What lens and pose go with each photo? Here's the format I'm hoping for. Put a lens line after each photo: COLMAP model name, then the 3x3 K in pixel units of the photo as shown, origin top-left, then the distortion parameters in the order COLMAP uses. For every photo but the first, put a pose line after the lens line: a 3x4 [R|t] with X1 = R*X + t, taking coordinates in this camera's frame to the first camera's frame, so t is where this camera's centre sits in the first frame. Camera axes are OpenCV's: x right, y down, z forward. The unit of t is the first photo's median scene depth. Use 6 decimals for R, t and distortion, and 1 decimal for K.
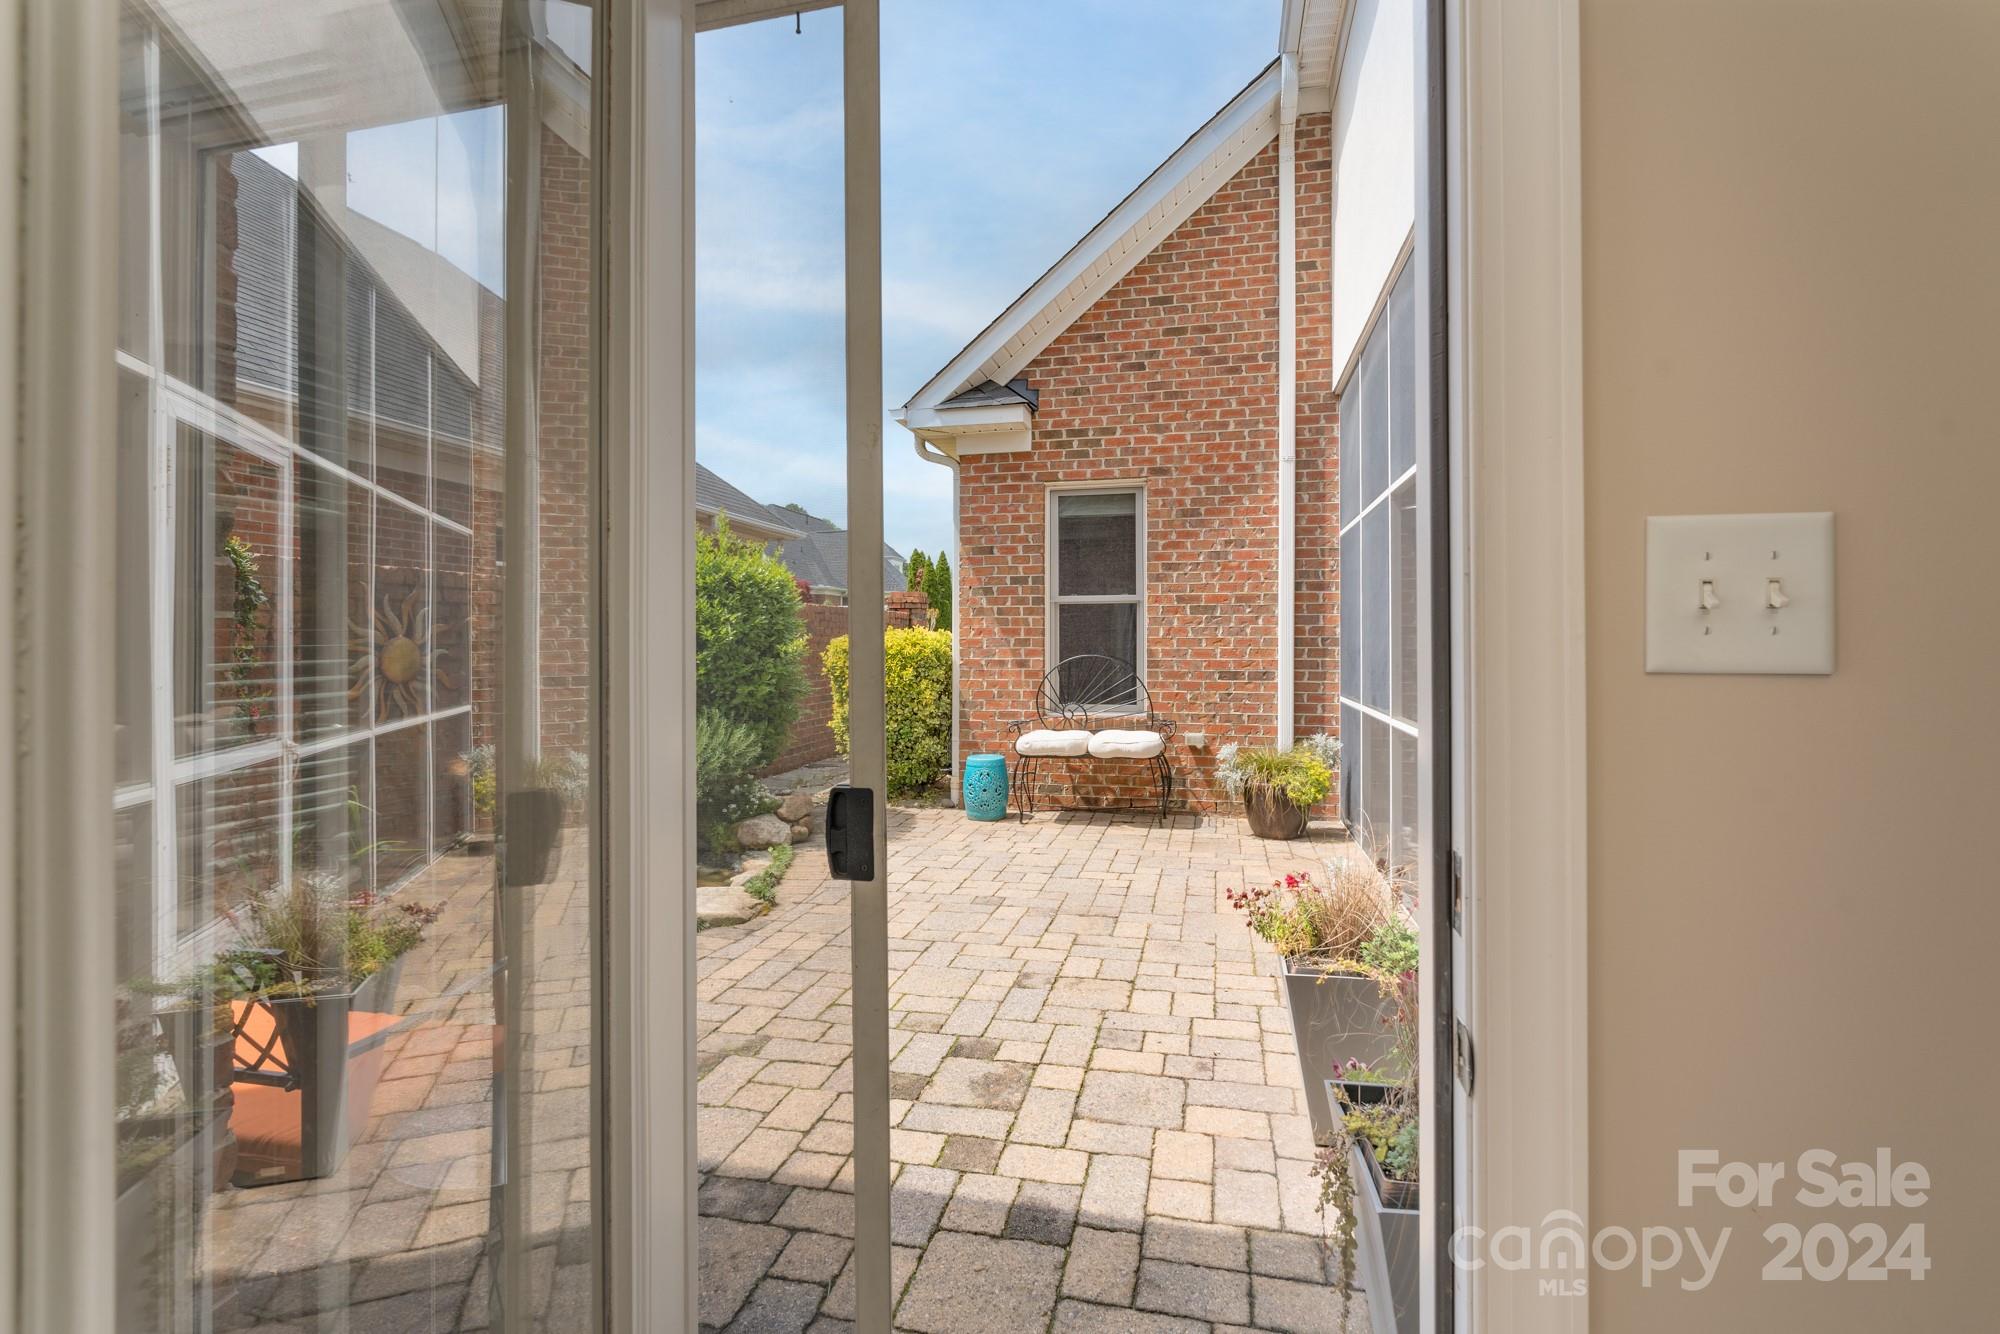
lens RADIAL K [[916.5, 0, 997.8], [0, 916.5, 661.1], [0, 0, 1]] dist [-0.000332, -0.000008]
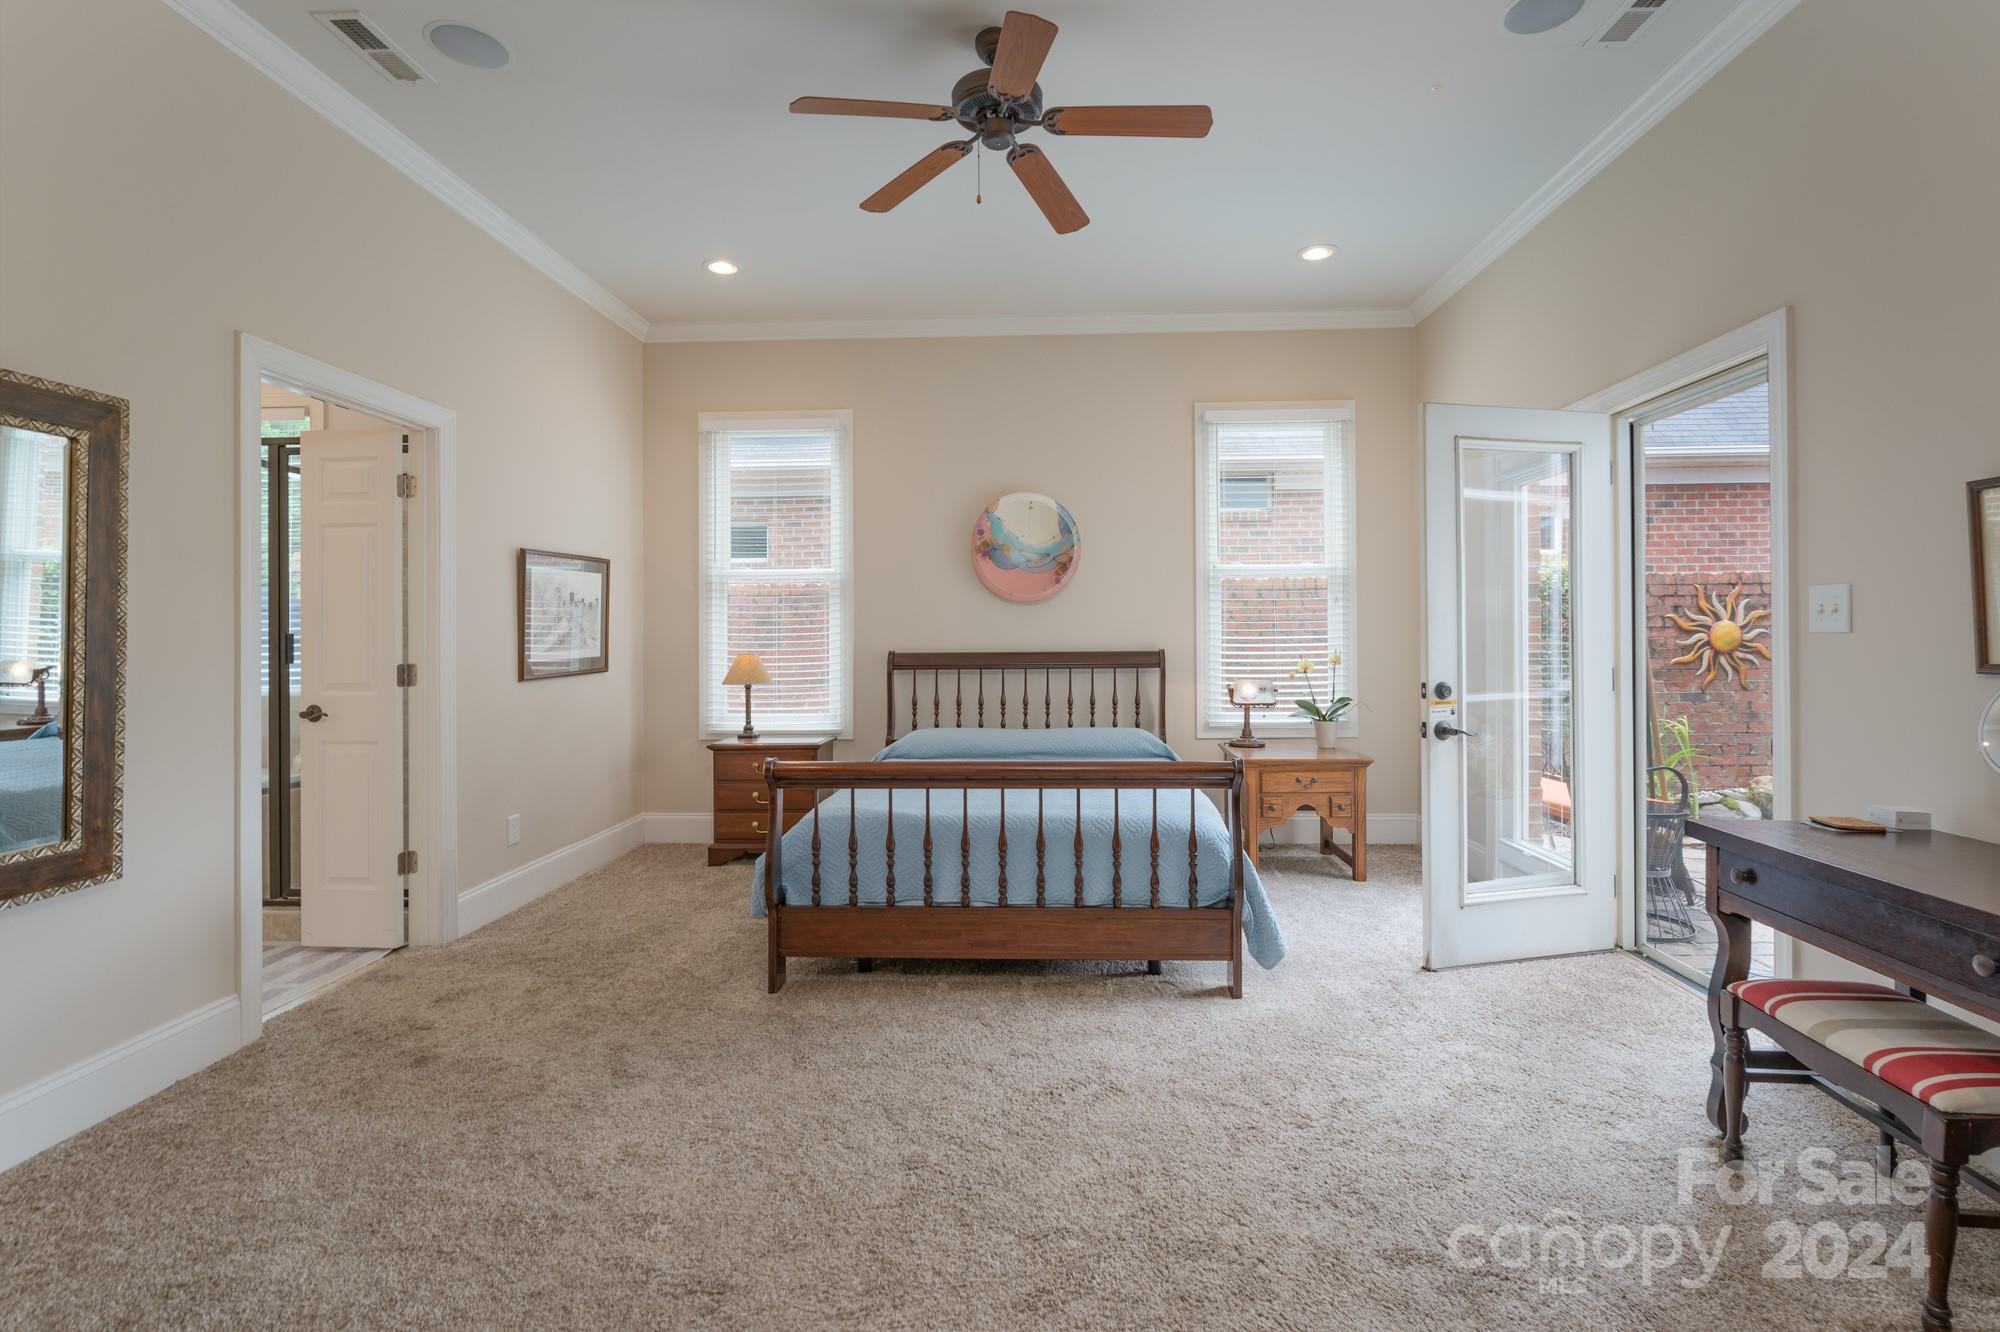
lens RADIAL K [[916.5, 0, 1002.8], [0, 916.5, 648.7], [0, 0, 1]] dist [-0.000332, -0.000008]
pose [[0.204691, 0.004772, -0.978815, 0.530650], [0.002887, 0.999981, 0.005479, 0.007147], [0.978822, -0.003947, 0.204674, -0.411273]]
